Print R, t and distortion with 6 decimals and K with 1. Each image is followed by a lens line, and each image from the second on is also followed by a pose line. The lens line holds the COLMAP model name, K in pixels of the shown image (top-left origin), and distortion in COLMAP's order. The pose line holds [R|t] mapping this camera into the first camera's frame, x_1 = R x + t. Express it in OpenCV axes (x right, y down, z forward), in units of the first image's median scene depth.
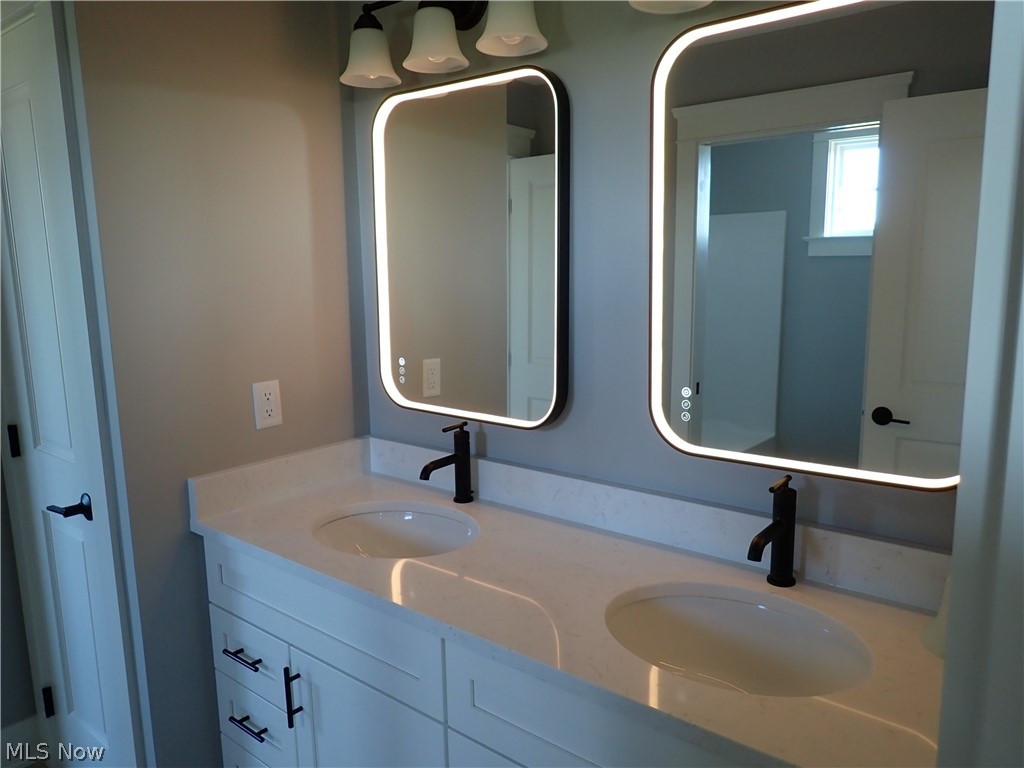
lens RADIAL K [[769.9, 0, 512.0], [0, 769.9, 384.0], [0, 0, 1]] dist [0.002432, 0.006260]
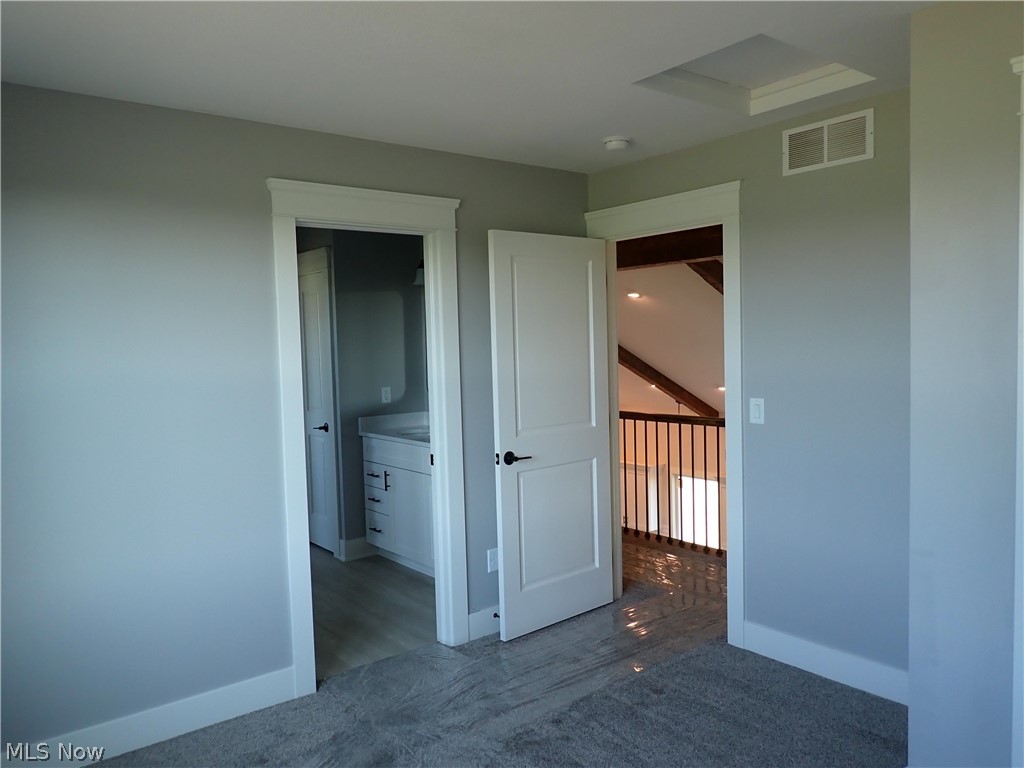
lens RADIAL K [[769.9, 0, 512.0], [0, 769.9, 384.0], [0, 0, 1]] dist [0.002432, 0.006260]
pose [[0.979656, 0.007811, -0.200533, 0.757568], [-0.028937, 0.994298, -0.102634, 0.280470], [0.198588, 0.106349, 0.974296, -1.804148]]
